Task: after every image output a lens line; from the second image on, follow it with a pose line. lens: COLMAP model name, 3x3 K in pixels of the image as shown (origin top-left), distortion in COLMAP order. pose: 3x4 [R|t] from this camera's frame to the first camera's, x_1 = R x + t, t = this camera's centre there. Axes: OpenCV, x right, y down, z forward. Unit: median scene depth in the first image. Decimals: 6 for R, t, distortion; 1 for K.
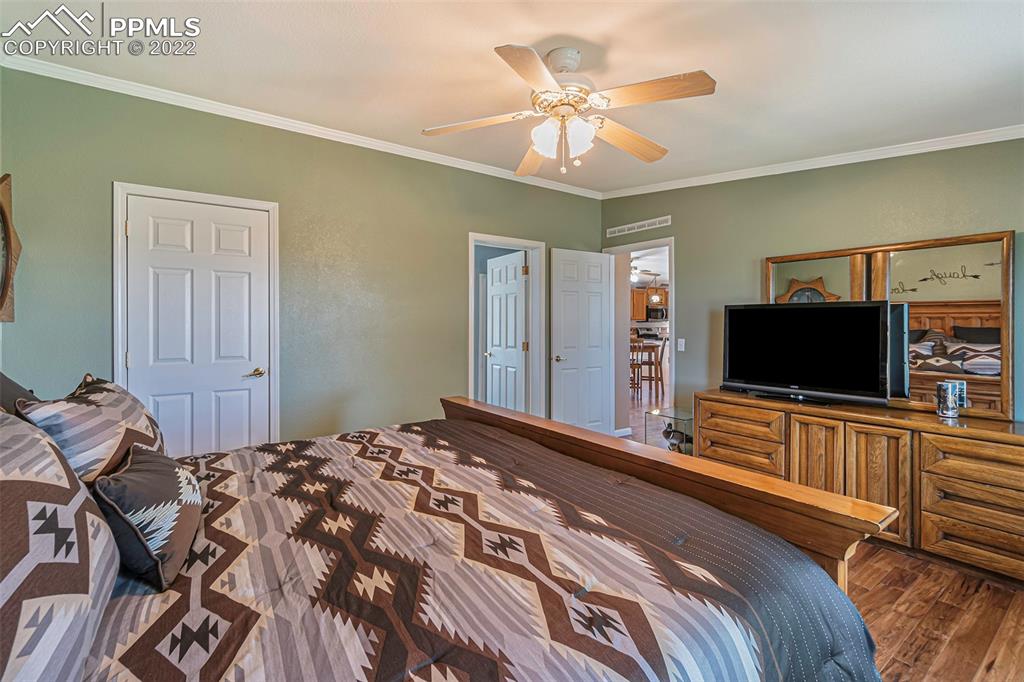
lens RADIAL K [[456.8, 0, 513.3], [0, 456.8, 326.8], [0, 0, 1]] dist [-0.004764, 0.000785]
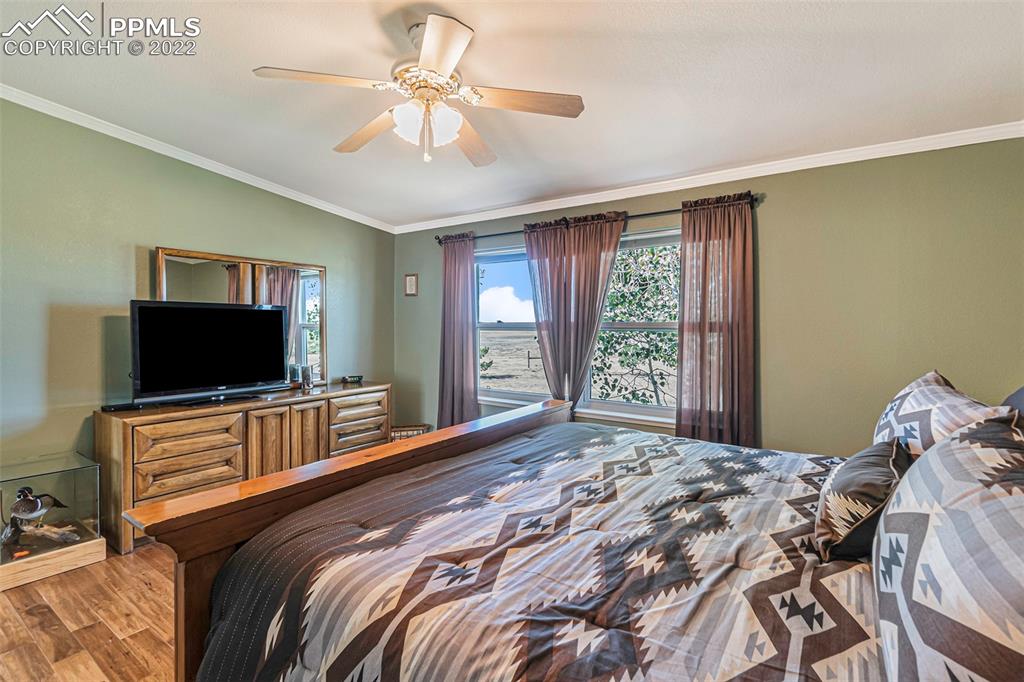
lens RADIAL K [[456.8, 0, 505.7], [0, 456.8, 341.8], [0, 0, 1]] dist [-0.004764, 0.000785]
pose [[-0.314601, -0.035076, 0.948576, -0.586135], [0.002275, 0.999286, 0.037706, -0.005869], [-0.949221, 0.014021, -0.314297, 0.818938]]
